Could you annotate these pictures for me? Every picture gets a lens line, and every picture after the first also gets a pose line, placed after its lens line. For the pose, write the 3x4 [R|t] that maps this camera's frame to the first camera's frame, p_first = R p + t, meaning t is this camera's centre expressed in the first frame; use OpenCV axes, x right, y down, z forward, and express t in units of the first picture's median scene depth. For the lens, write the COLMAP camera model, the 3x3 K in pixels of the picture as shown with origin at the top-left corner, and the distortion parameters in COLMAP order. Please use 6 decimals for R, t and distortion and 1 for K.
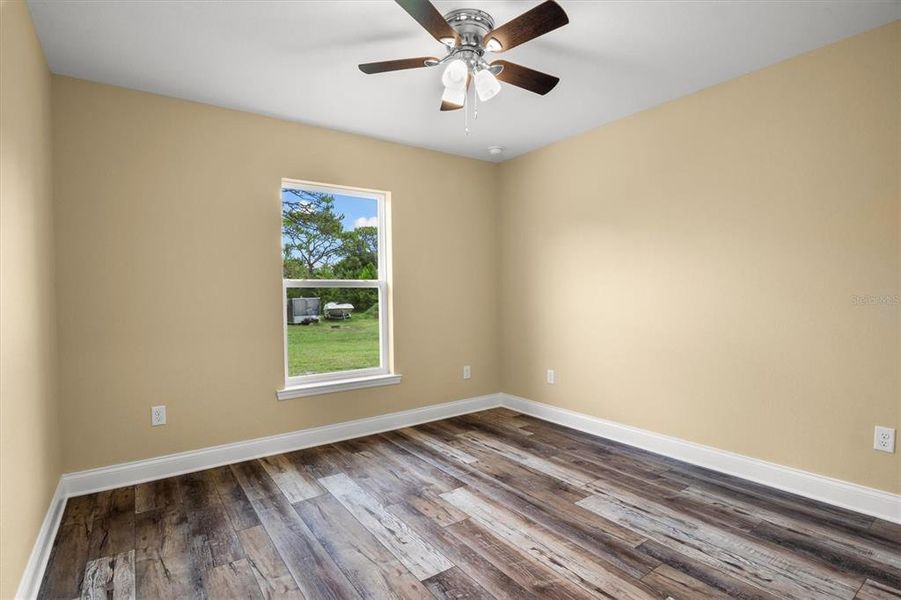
lens RADIAL K [[456.0, 0, 453.7], [0, 456.0, 287.6], [0, 0, 1]] dist [-0.014254, -0.000100]
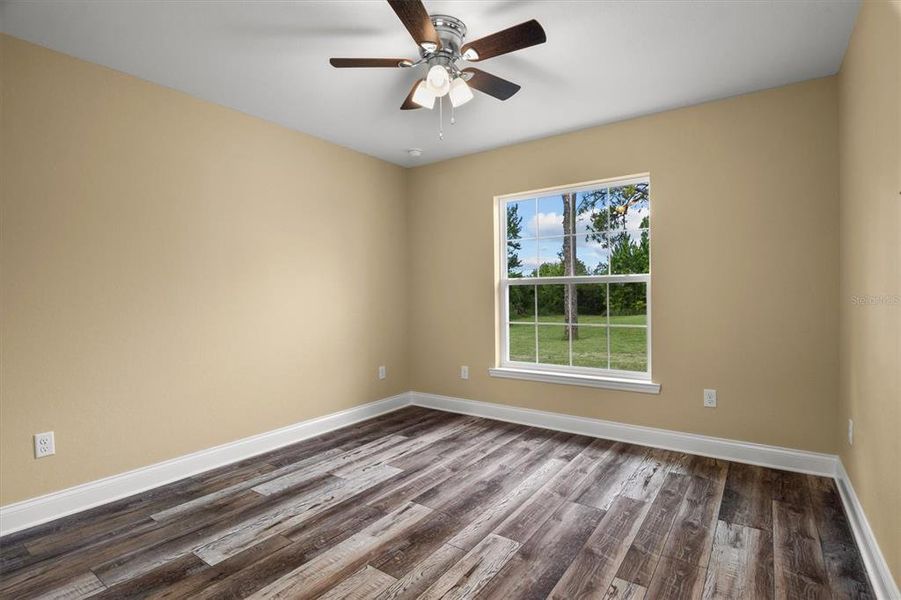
lens RADIAL K [[449.2, 0, 450.2], [0, 449.2, 286.8], [0, 0, 1]] dist [-0.000064, 0.000402]
pose [[0.971655, -0.007649, 0.236280, -0.572490], [0.007581, 0.999971, 0.001194, -0.024631], [-0.236282, 0.000632, 0.971684, 0.061880]]
